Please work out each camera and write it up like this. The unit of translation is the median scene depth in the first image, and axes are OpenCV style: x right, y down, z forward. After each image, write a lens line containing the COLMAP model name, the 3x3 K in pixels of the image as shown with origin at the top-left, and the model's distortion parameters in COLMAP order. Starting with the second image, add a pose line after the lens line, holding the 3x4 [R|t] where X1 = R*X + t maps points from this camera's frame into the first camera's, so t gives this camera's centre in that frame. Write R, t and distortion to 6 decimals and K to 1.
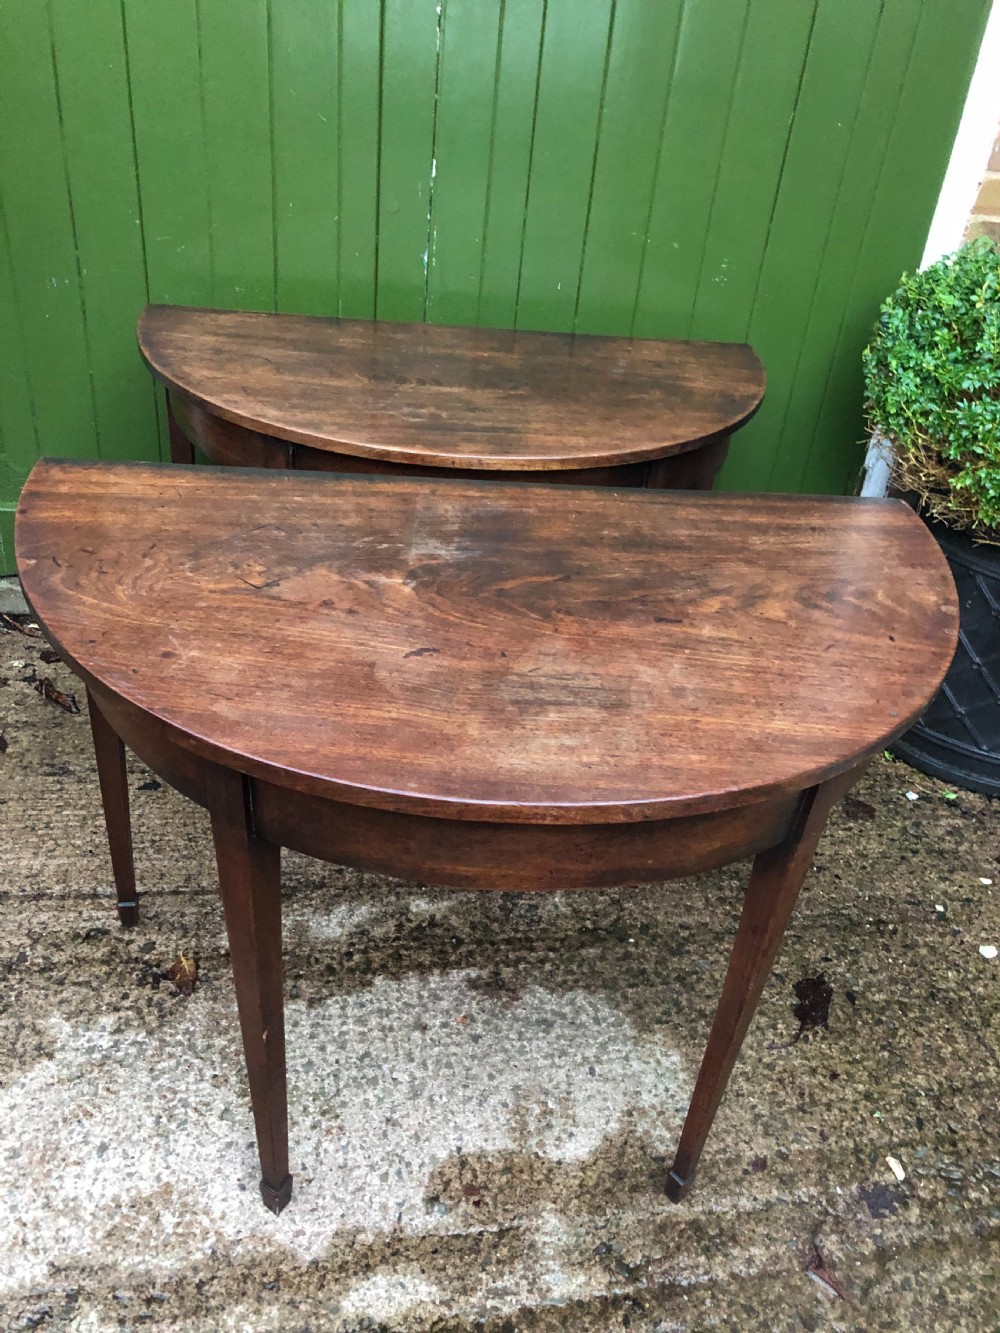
lens RADIAL K [[1089.2, 0, 509.4], [0, 1089.2, 654.5], [0, 0, 1]] dist [0.007141, 0.014332]
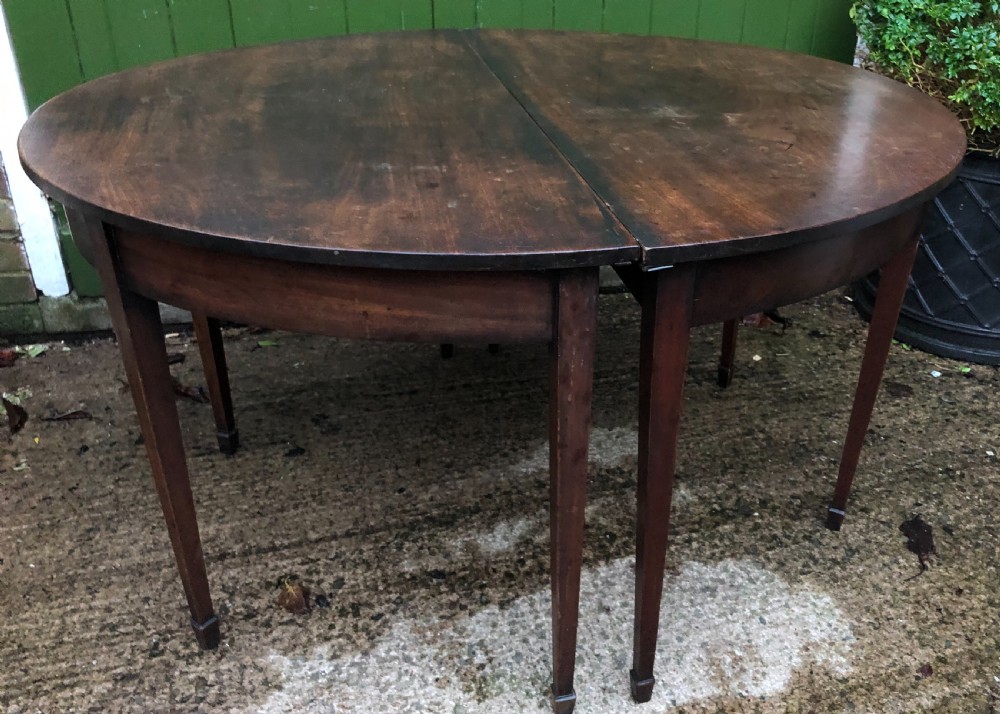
lens RADIAL K [[930.7, 0, 573.2], [0, 930.7, 320.8], [0, 0, 1]] dist [0.012049, 0.000000]
pose [[0.983831, -0.128966, 0.124274, -0.177552], [0.135583, 0.989683, -0.046316, 0.082298], [-0.117018, 0.062416, 0.991166, 0.038314]]
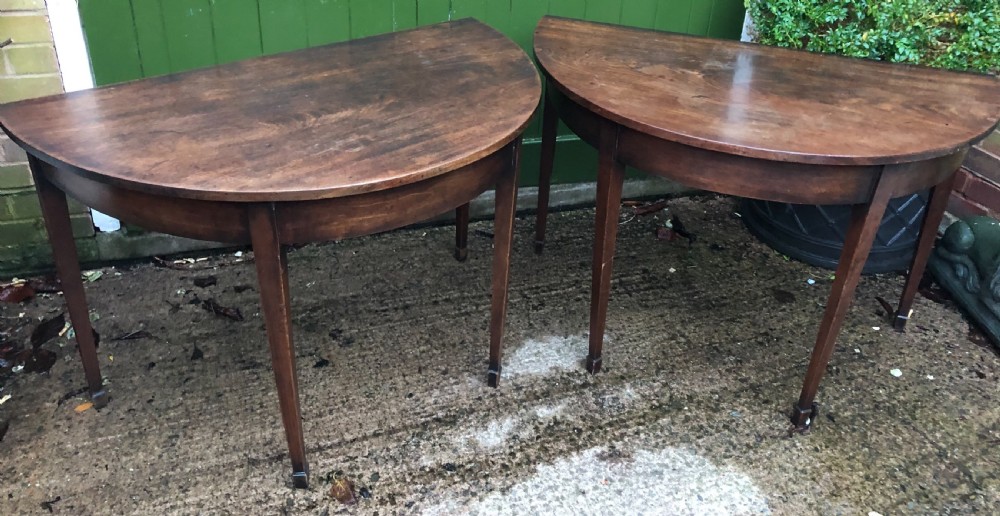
lens RADIAL K [[815.6, 0, 502.3], [0, 815.6, 173.4], [0, 0, 1]] dist [0.009207, 0.012779]
pose [[0.974891, -0.138677, 0.174232, -0.290812], [0.147230, 0.988406, -0.037102, -0.052276], [-0.167067, 0.061823, 0.984005, -0.081136]]
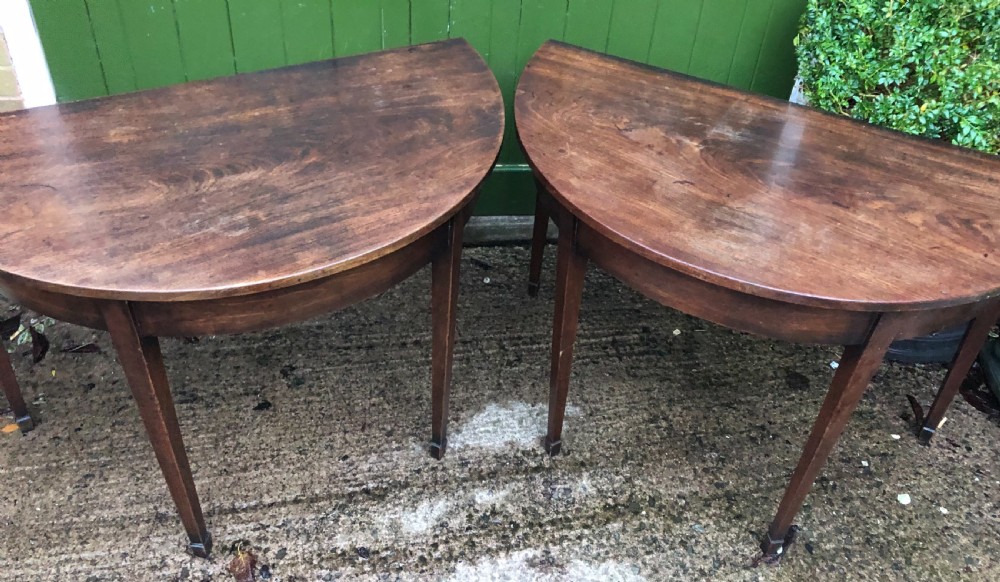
lens RADIAL K [[824.4, 0, 515.1], [0, 824.4, 212.6], [0, 0, 1]] dist [0.007414, 0.019031]
pose [[0.997531, -0.054299, 0.044548, -0.071426], [0.050783, 0.995769, 0.076586, -0.193306], [-0.048518, -0.074134, 0.996067, 0.030209]]
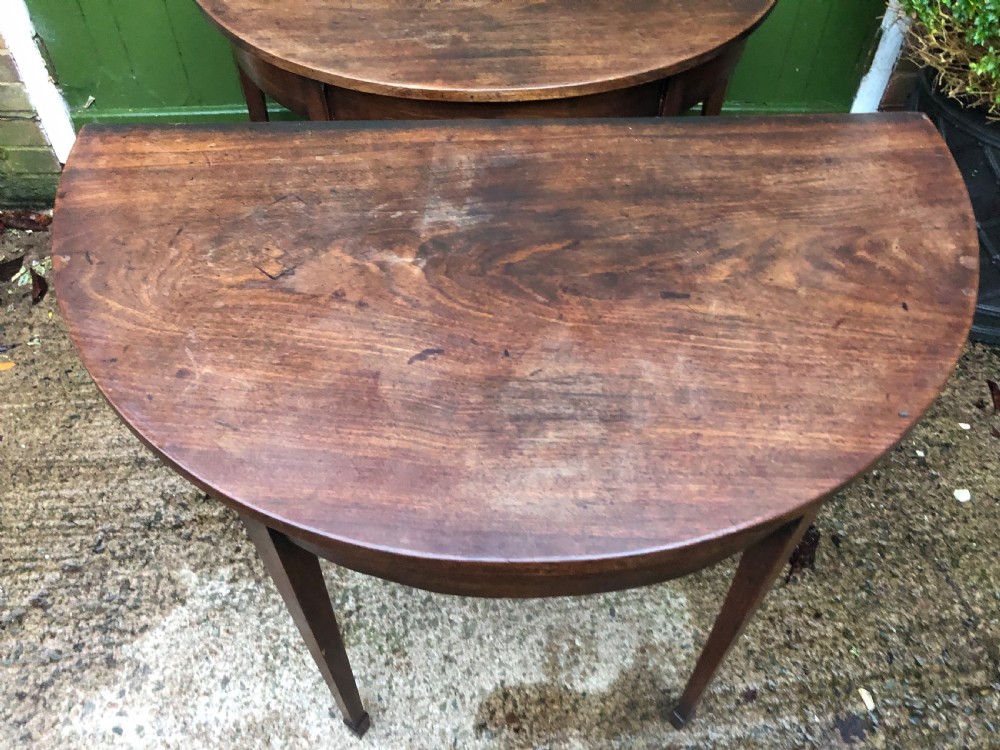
lens RADIAL K [[817.1, 0, 493.6], [0, 817.1, 361.3], [0, 0, 1]] dist [0.007141, 0.014332]
pose [[0.994728, -0.017621, -0.101020, 0.036929], [0.043722, 0.963974, 0.262378, -0.120428], [0.092758, -0.265412, 0.959663, 0.165209]]
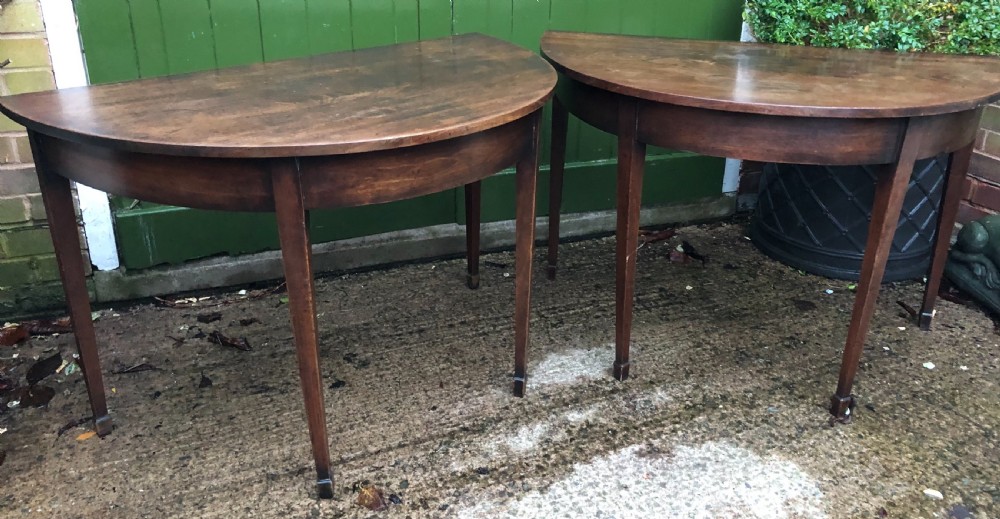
lens RADIAL K [[815.1, 0, 509.8], [0, 815.1, 208.4], [0, 0, 1]] dist [0.016486, 0.001902]
pose [[0.960849, -0.167168, 0.220964, -0.358780], [0.198029, 0.972105, -0.125683, 0.091047], [-0.193790, 0.164519, 0.967150, -0.031918]]
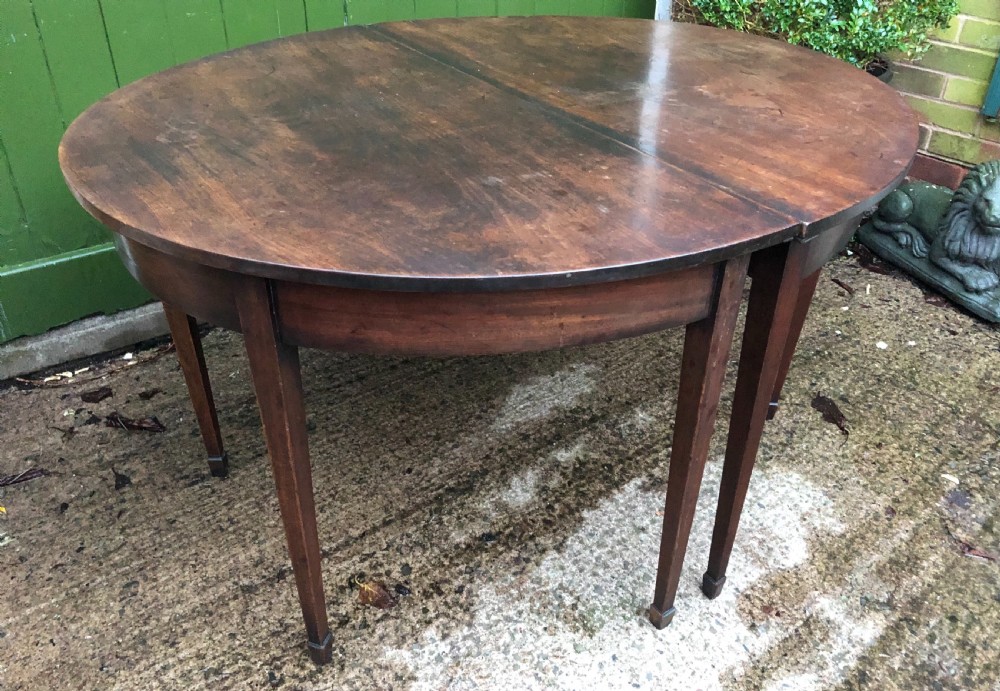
lens RADIAL K [[818.5, 0, 504.1], [0, 818.5, 327.0], [0, 0, 1]] dist [0.028022, -0.023789]
pose [[0.872216, -0.318448, 0.371256, -0.466312], [0.301811, 0.947697, 0.103831, -0.033253], [-0.384903, 0.021486, 0.922707, 0.146283]]
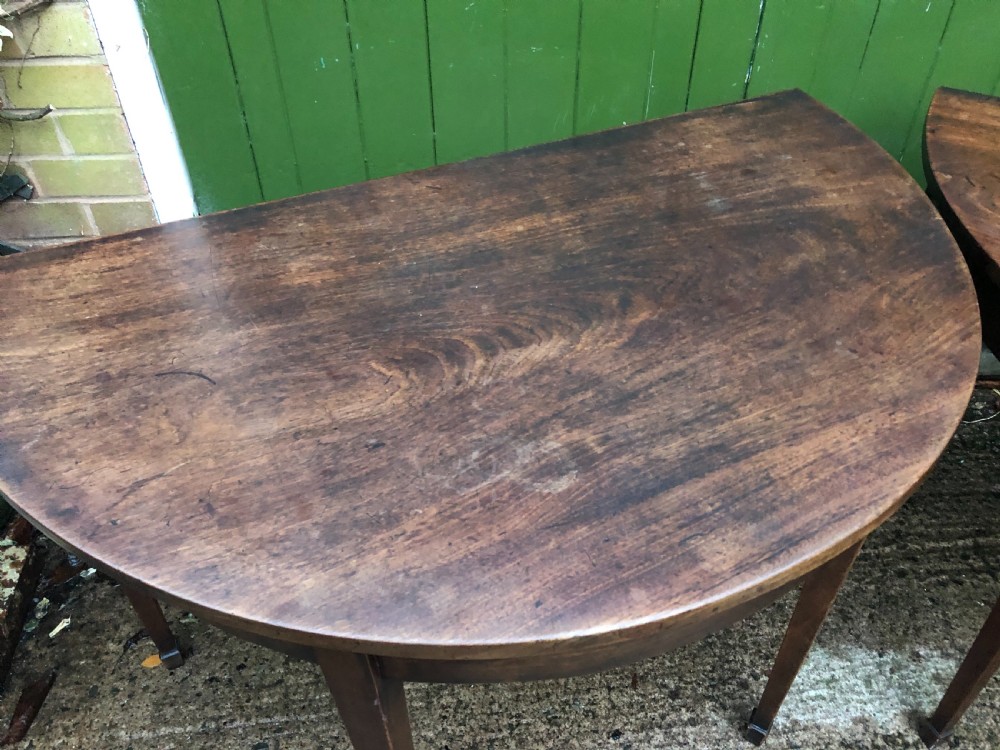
lens RADIAL K [[817.1, 0, 504.2], [0, 817.1, 363.8], [0, 0, 1]] dist [0.007141, 0.014332]
pose [[0.994578, -0.046759, -0.092889, -0.276222], [0.061243, 0.985252, 0.159774, -0.245610], [0.084048, -0.164597, 0.982774, 0.424417]]
